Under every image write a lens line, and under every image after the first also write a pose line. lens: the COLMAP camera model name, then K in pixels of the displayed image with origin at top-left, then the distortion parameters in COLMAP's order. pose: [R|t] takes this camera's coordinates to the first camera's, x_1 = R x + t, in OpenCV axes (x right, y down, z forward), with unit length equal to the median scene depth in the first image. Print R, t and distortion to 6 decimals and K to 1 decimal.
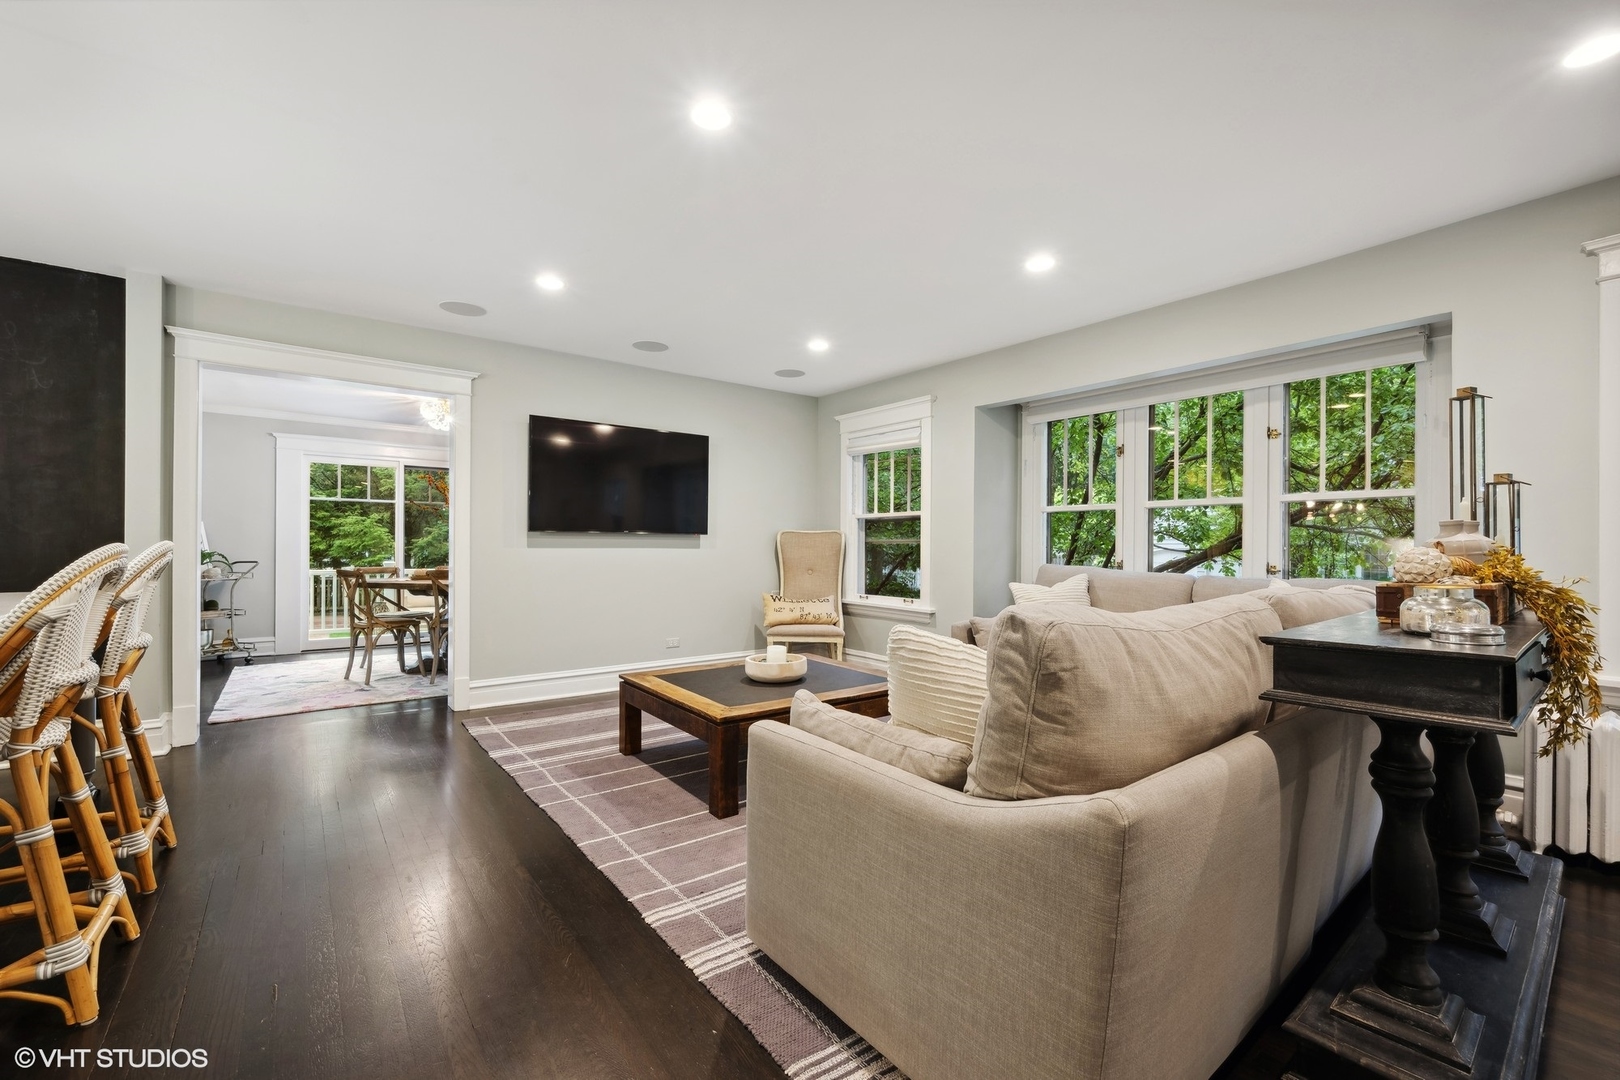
lens RADIAL K [[664.1, 0, 811.9], [0, 664.1, 546.8], [0, 0, 1]] dist [-0.005076, 0.000165]
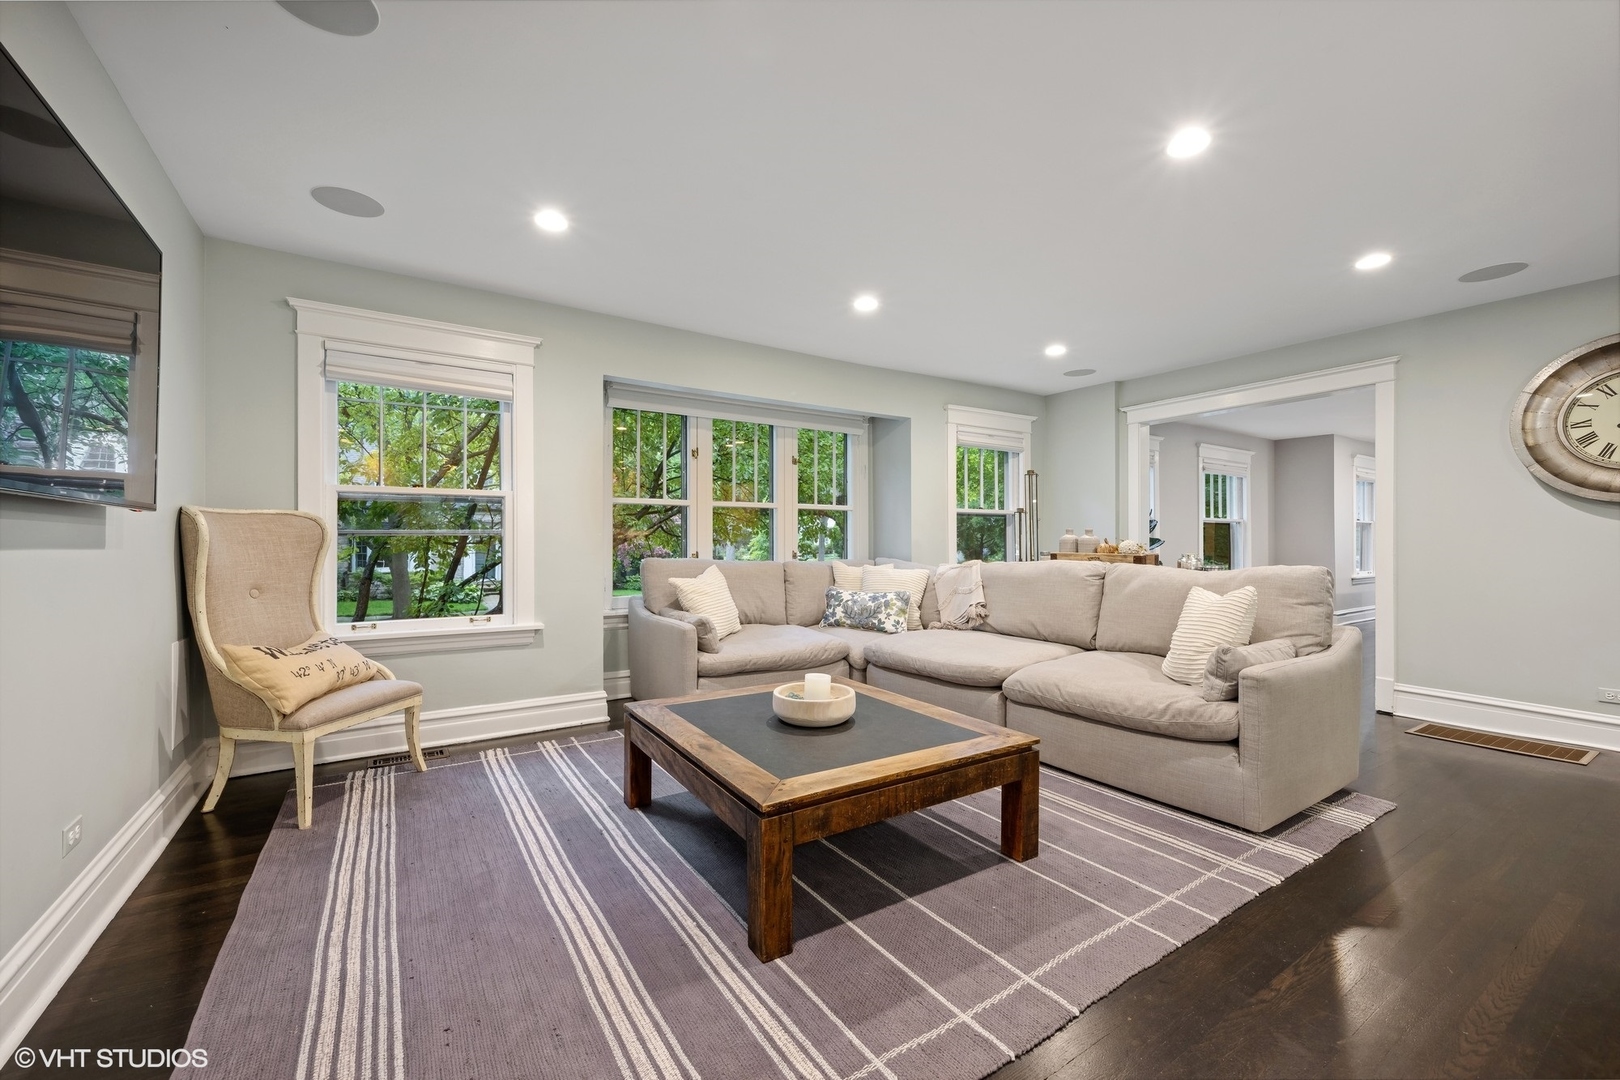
lens RADIAL K [[633.4, 0, 812.8], [0, 633.4, 538.5], [0, 0, 1]] dist [0.000335, 0.000453]
pose [[0.089640, -0.003612, 0.995968, -0.677445], [0.001336, 0.999993, 0.003506, -0.006908], [-0.995973, 0.001016, 0.089644, 0.830765]]
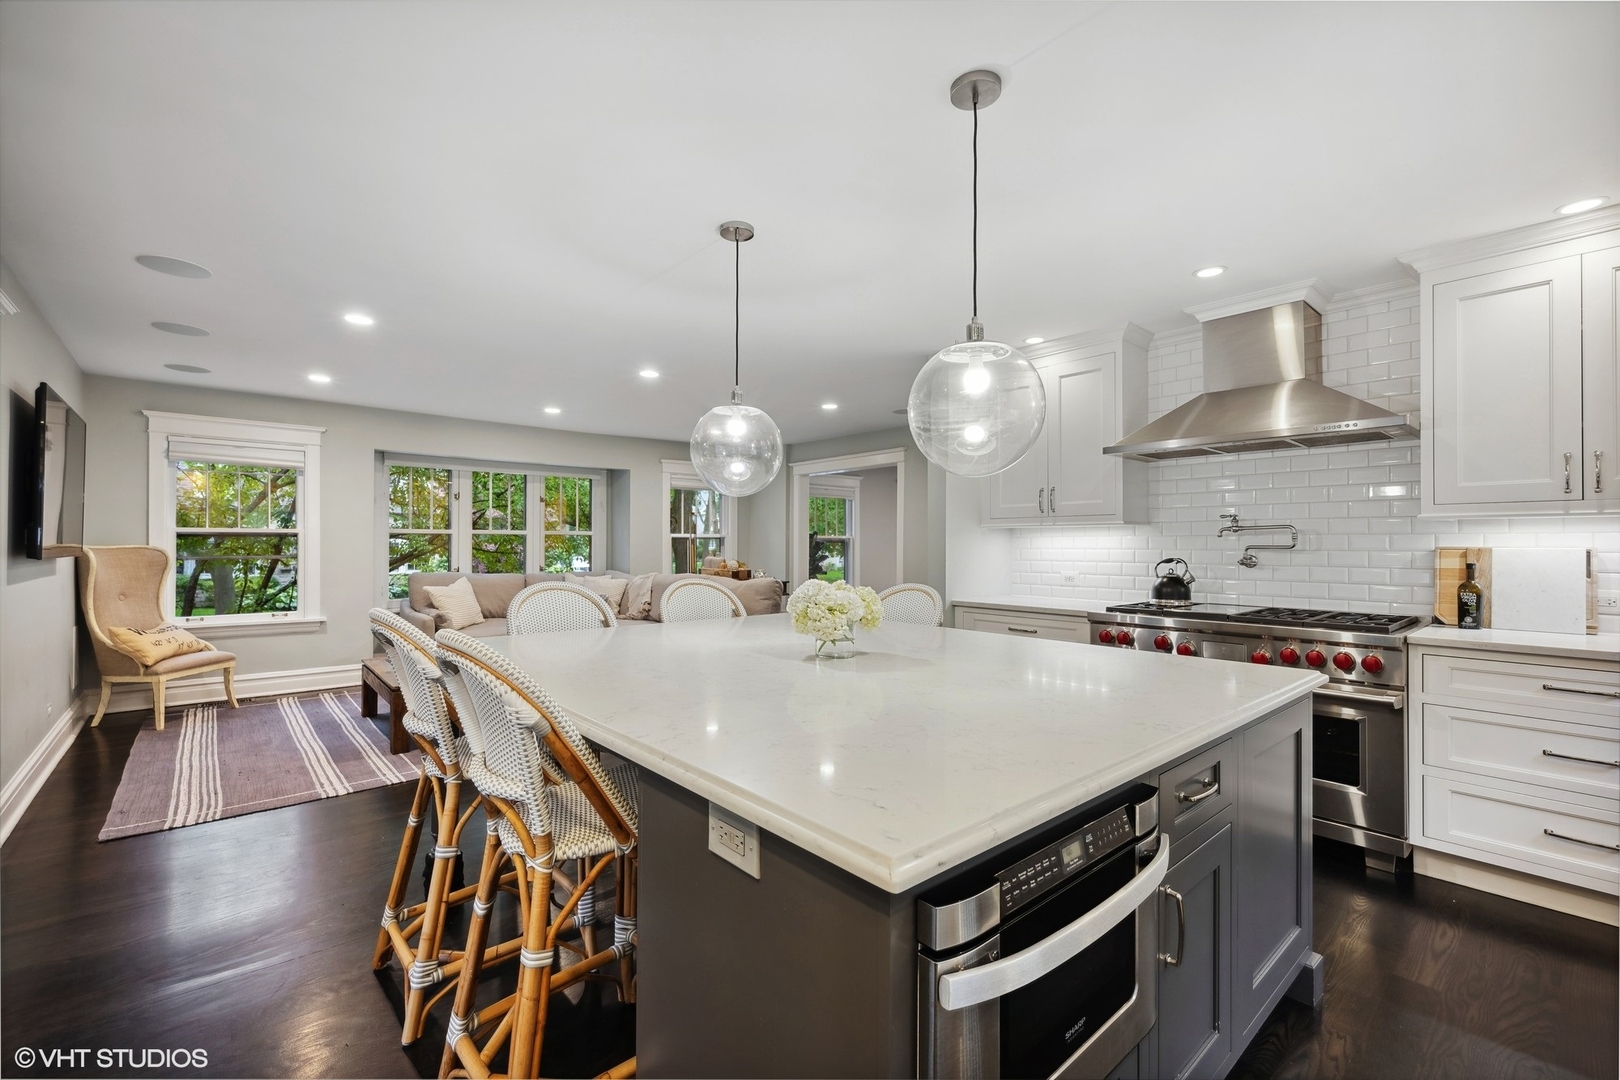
lens RADIAL K [[664.1, 0, 803.4], [0, 664.1, 540.5], [0, 0, 1]] dist [-0.005076, 0.000165]
pose [[-0.051616, -0.002731, 0.998663, -1.314336], [-0.002886, 0.999992, 0.002585, -0.057101], [-0.998663, -0.002748, -0.051624, 0.321627]]
